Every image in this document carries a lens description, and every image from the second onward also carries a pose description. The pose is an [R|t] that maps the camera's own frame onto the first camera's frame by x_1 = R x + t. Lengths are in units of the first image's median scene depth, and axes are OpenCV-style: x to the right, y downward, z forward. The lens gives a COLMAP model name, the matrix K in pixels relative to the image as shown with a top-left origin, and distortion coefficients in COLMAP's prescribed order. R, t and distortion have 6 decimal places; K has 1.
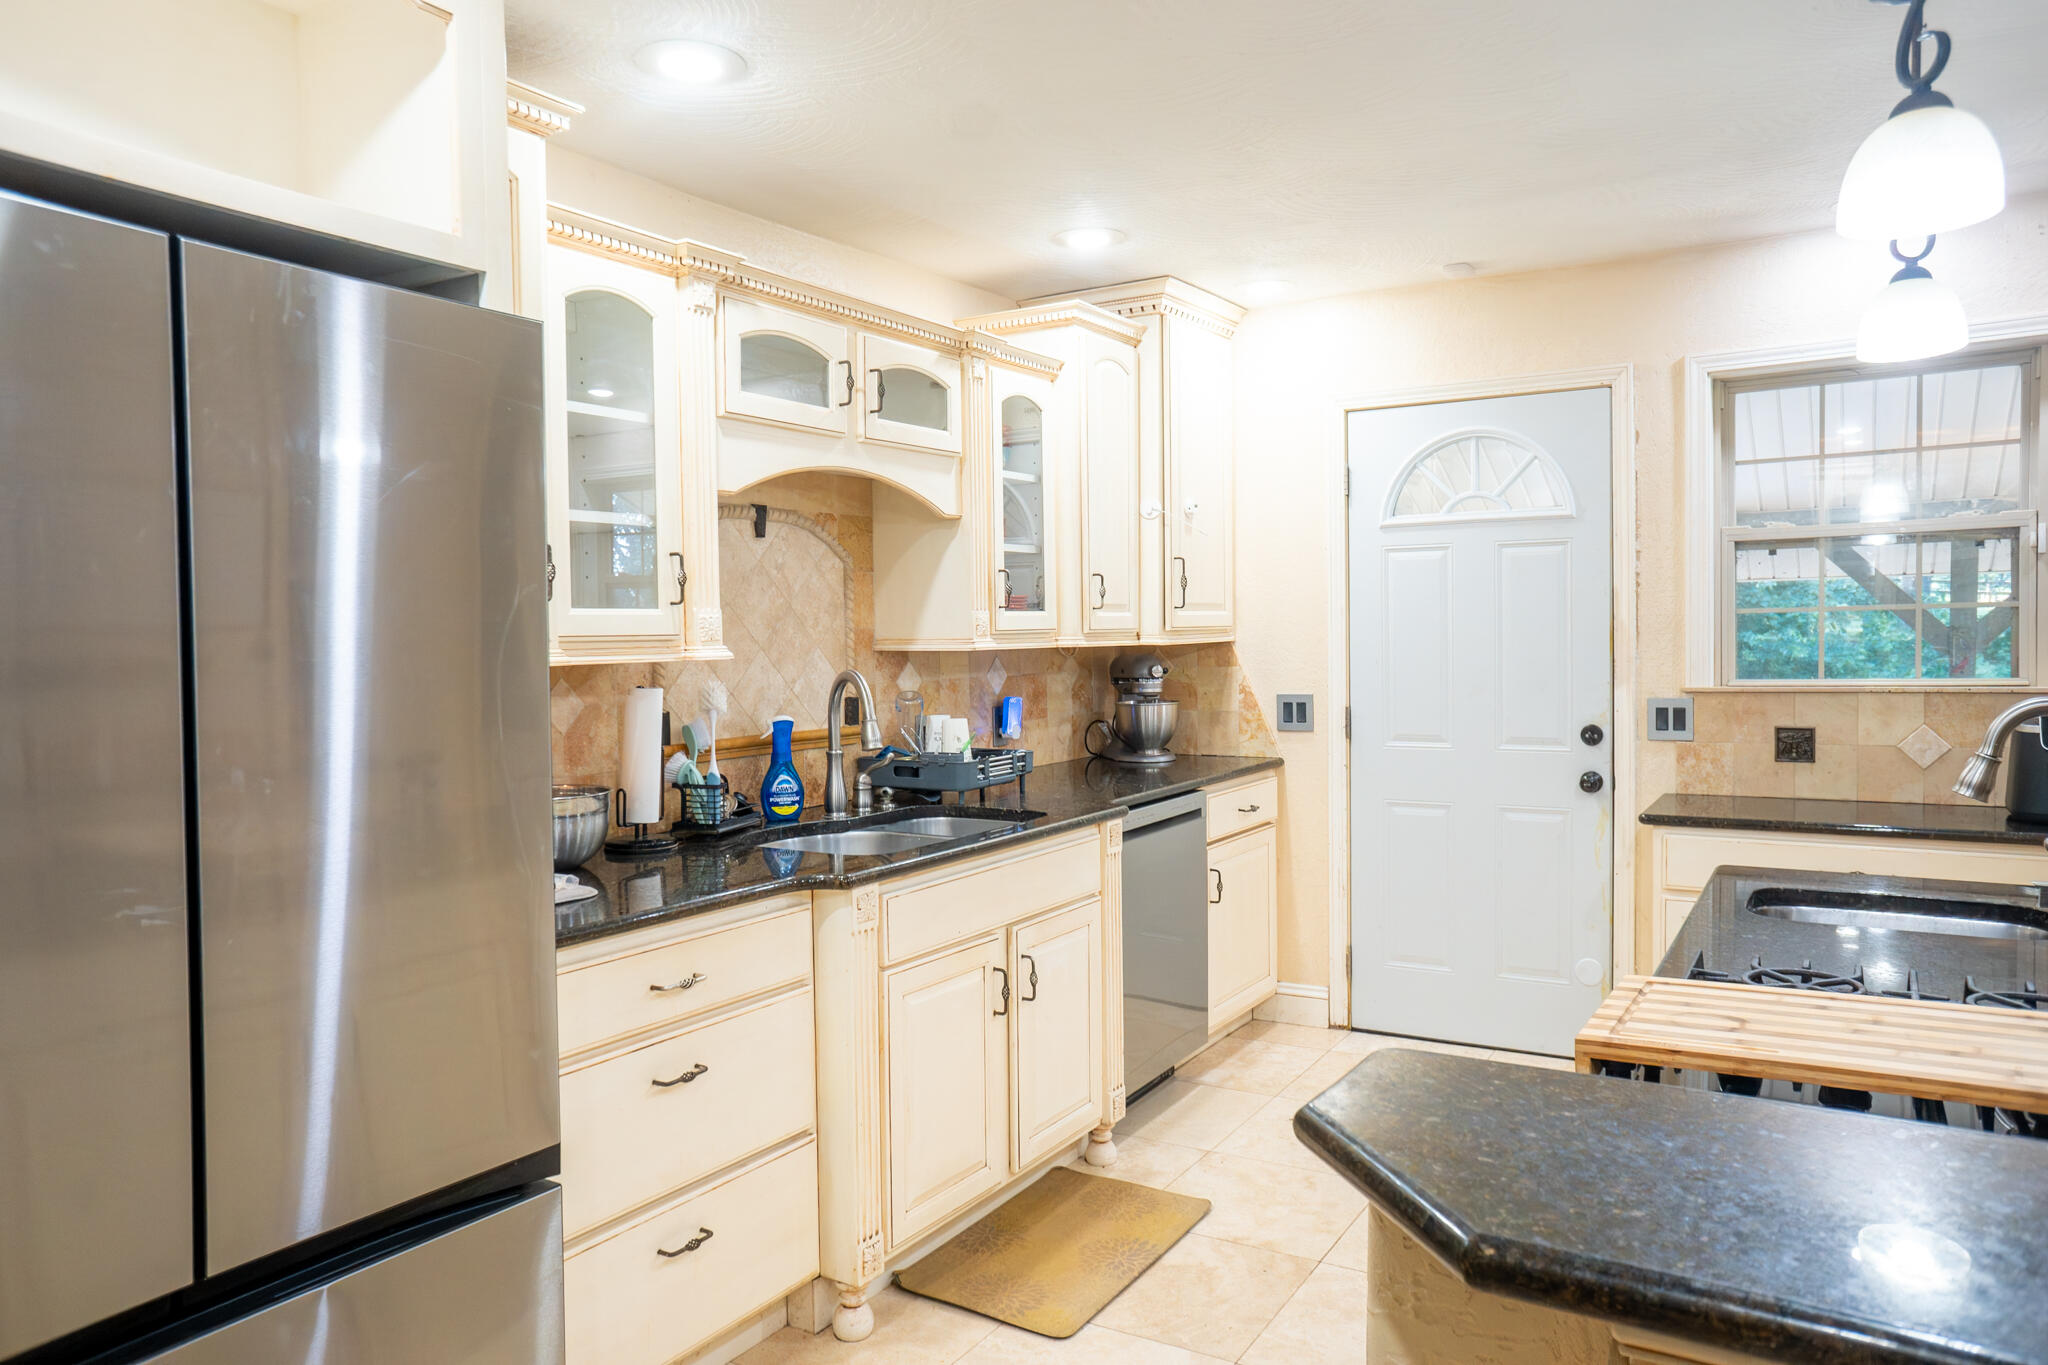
lens RADIAL K [[1380.7, 0, 1038.8], [0, 1380.7, 685.6], [0, 0, 1]] dist [-0.062776, 0.086755]
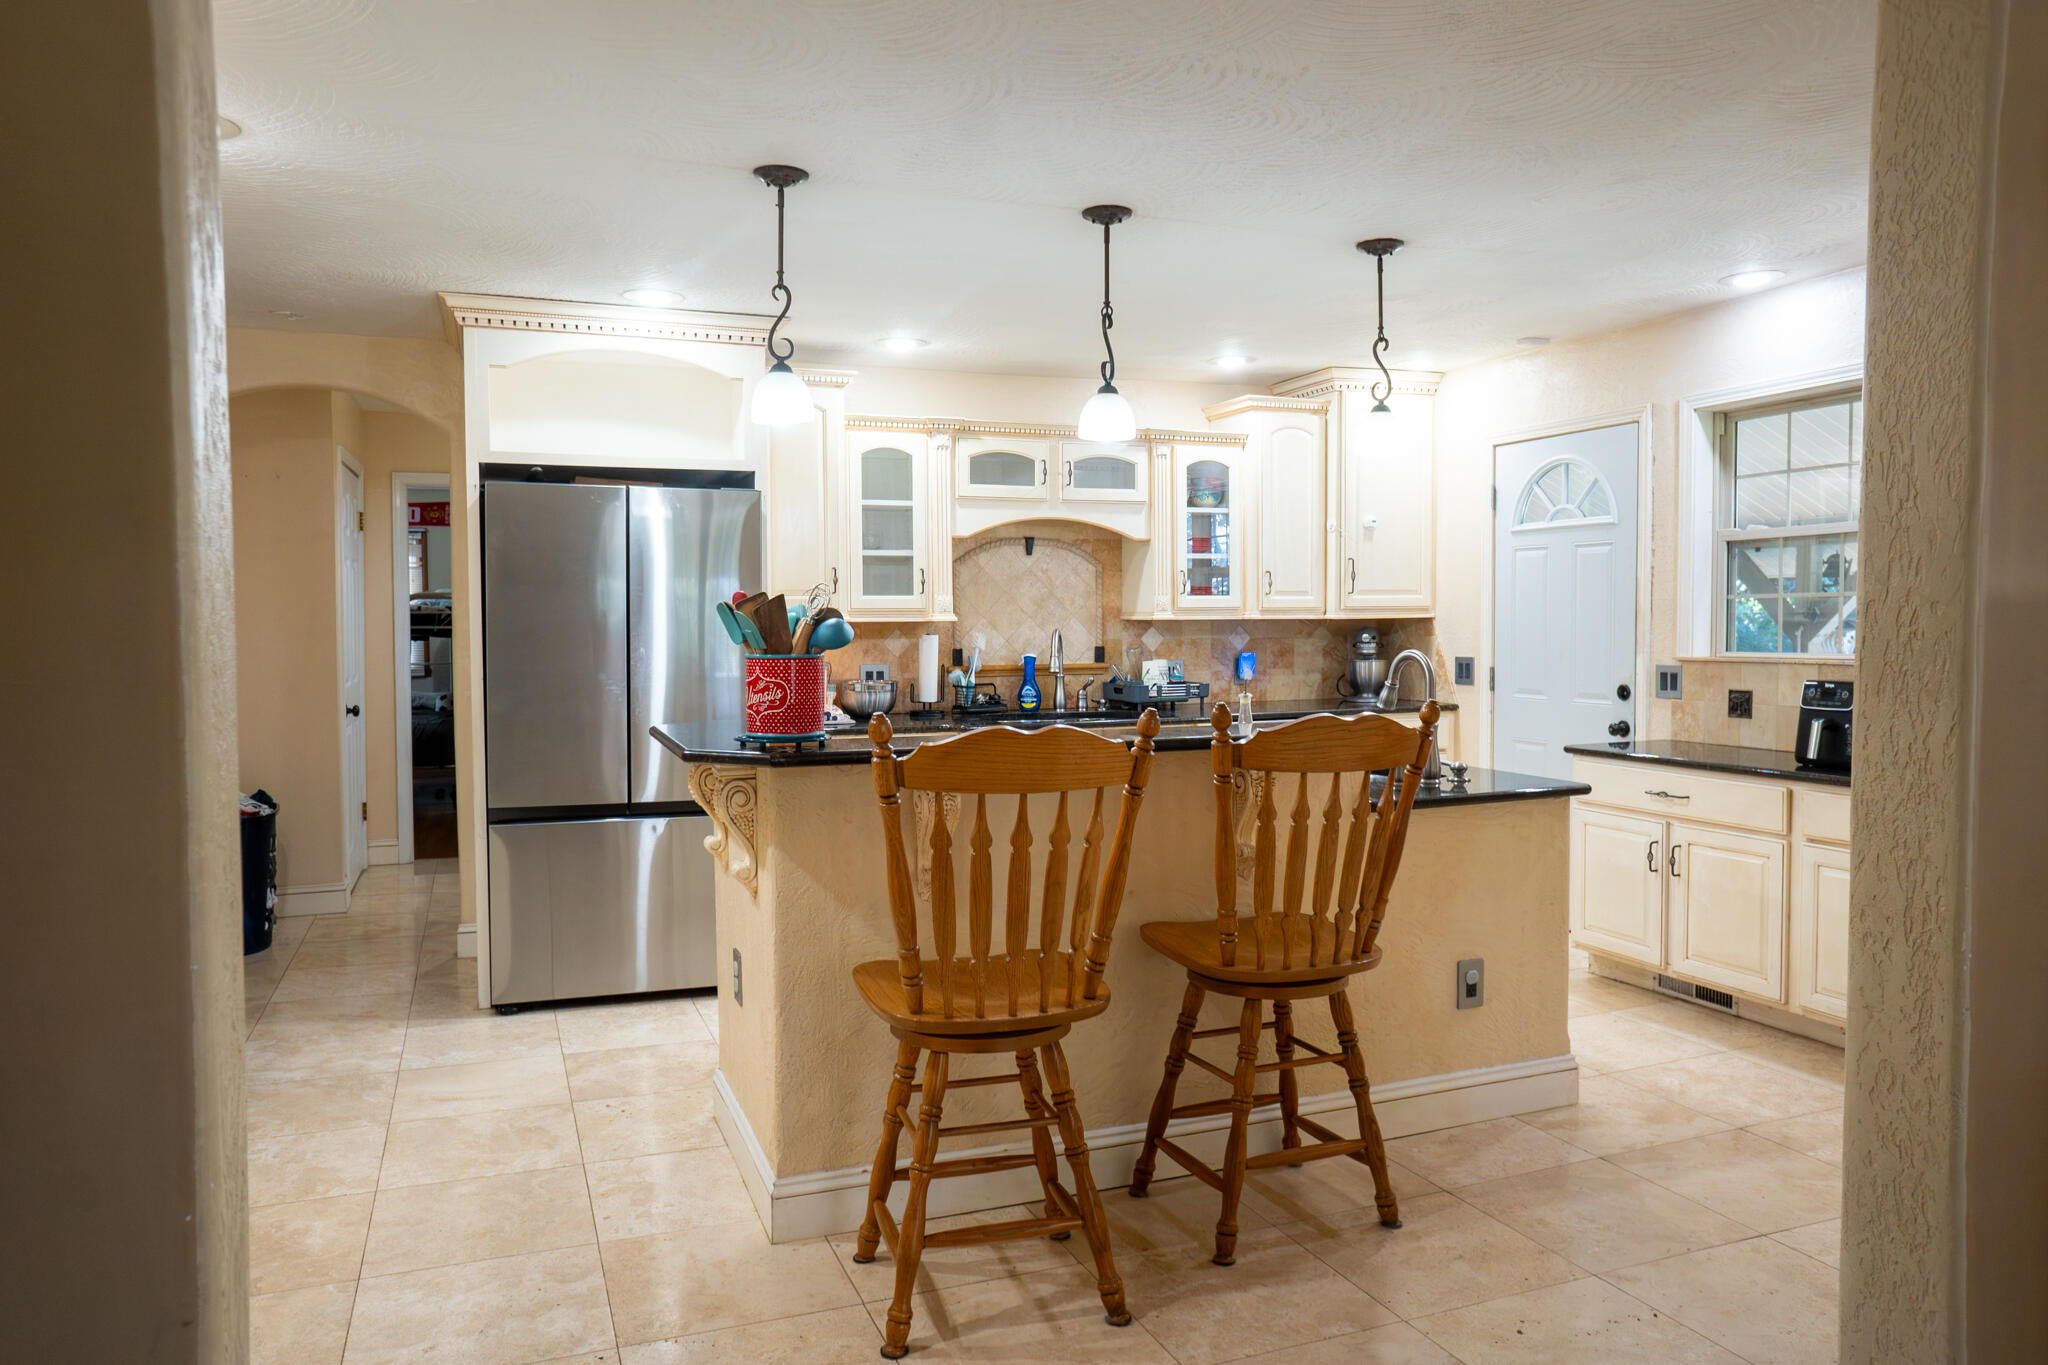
lens RADIAL K [[1380.7, 0, 1028.4], [0, 1380.7, 680.6], [0, 0, 1]] dist [-0.062776, 0.086755]
pose [[0.801404, 0.039352, -0.596827, 0.763168], [-0.030086, 0.999222, 0.025486, 0.009417], [0.597366, -0.002468, 0.801965, -0.392081]]
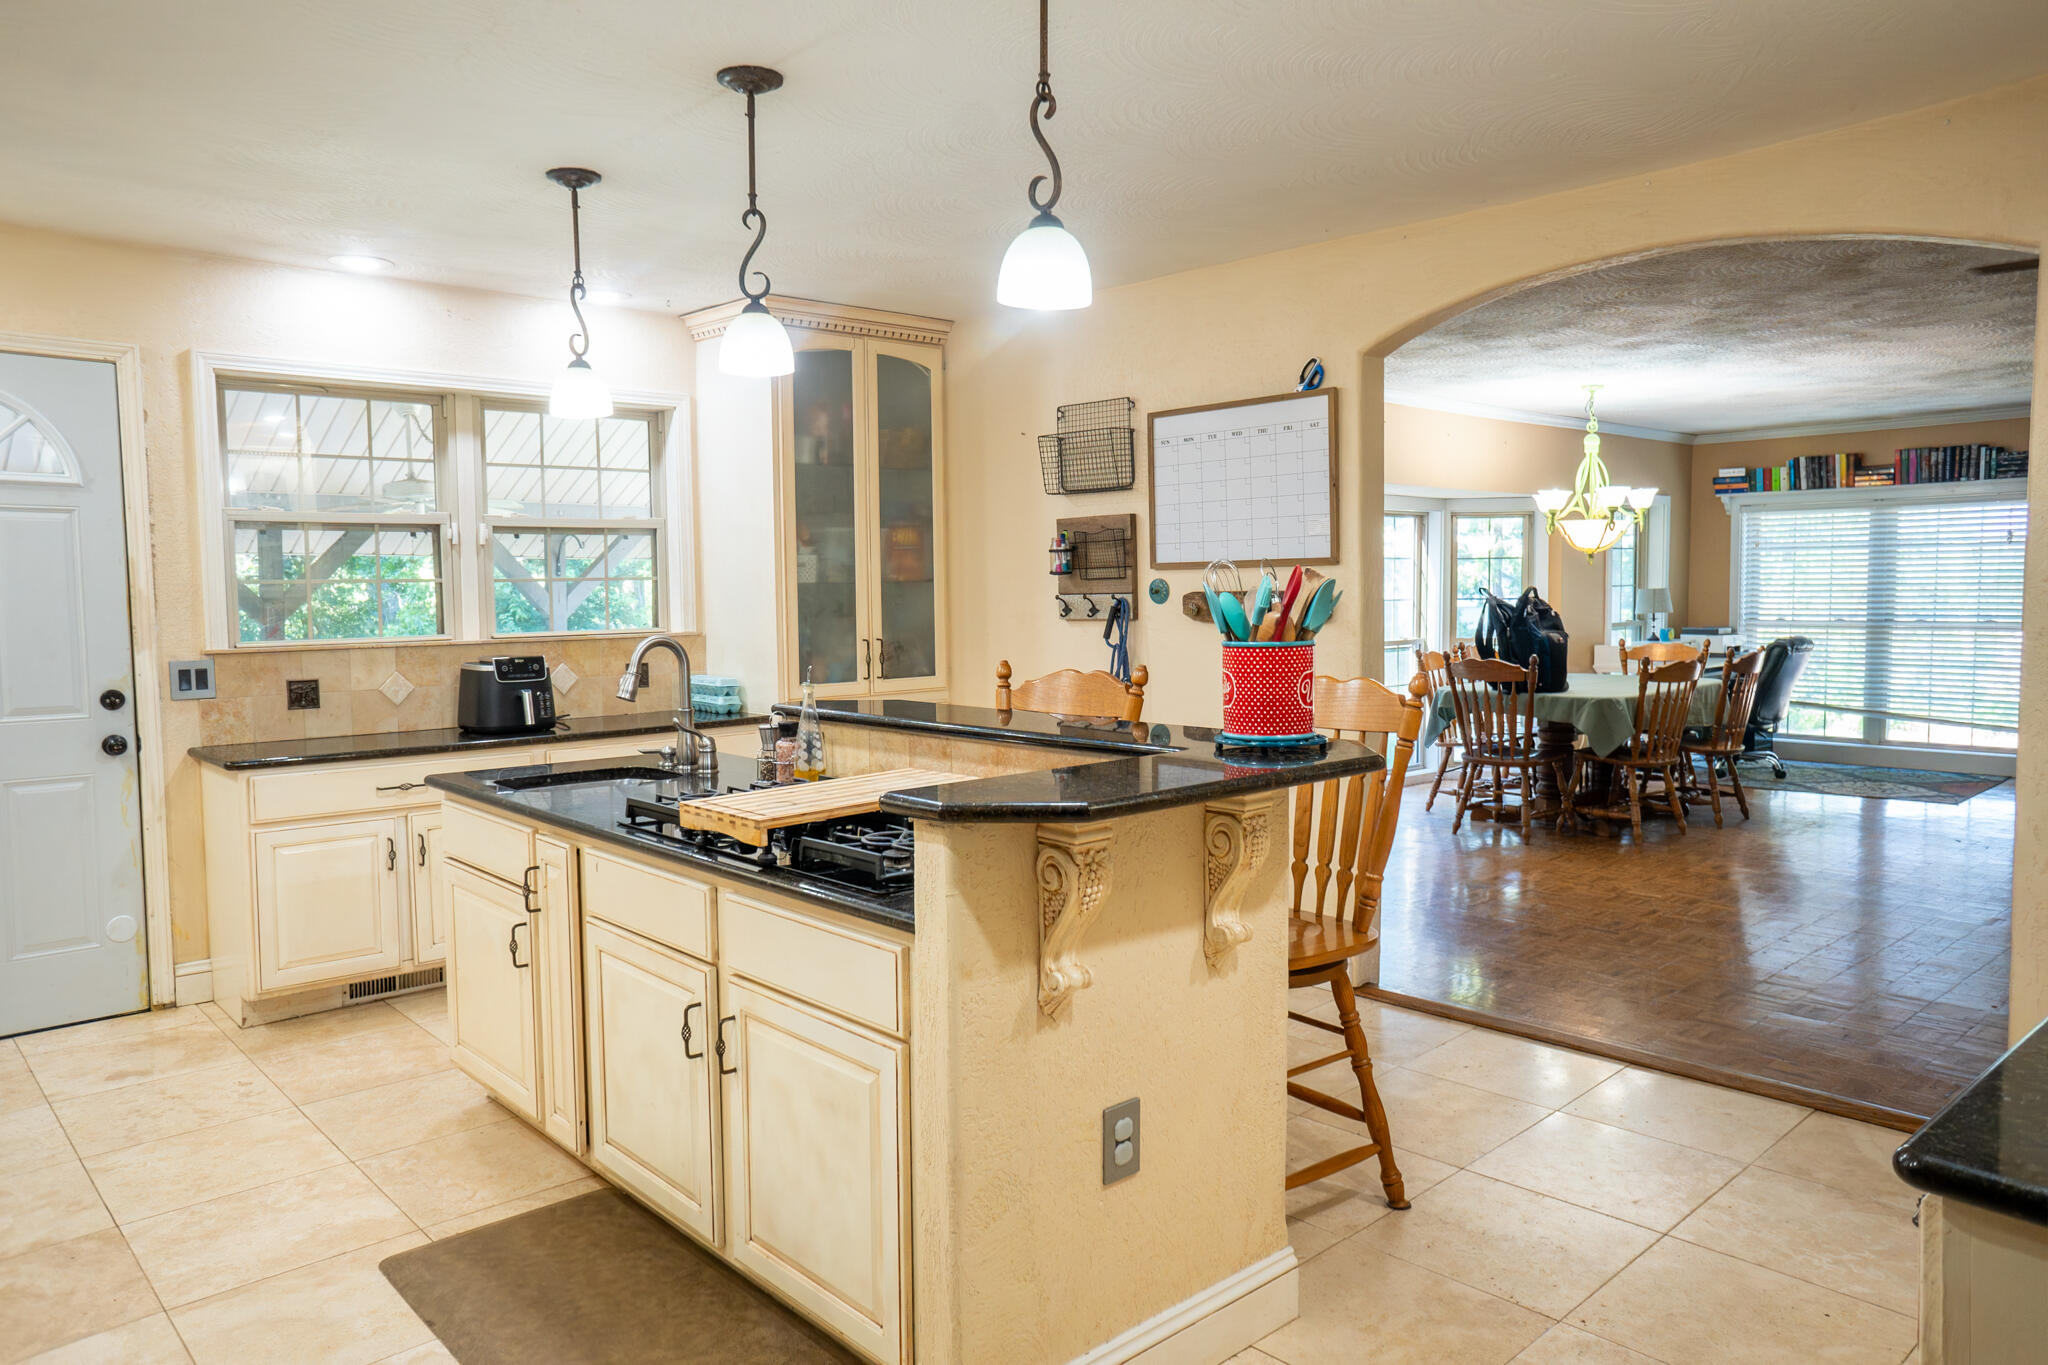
lens RADIAL K [[1380.7, 0, 1027.6], [0, 1380.7, 681.6], [0, 0, 1]] dist [-0.062776, 0.086755]
pose [[0.259729, -0.054175, 0.964161, -0.429352], [0.039787, 0.998178, 0.045368, 0.003055], [-0.964862, 0.026578, 0.261411, 0.070293]]
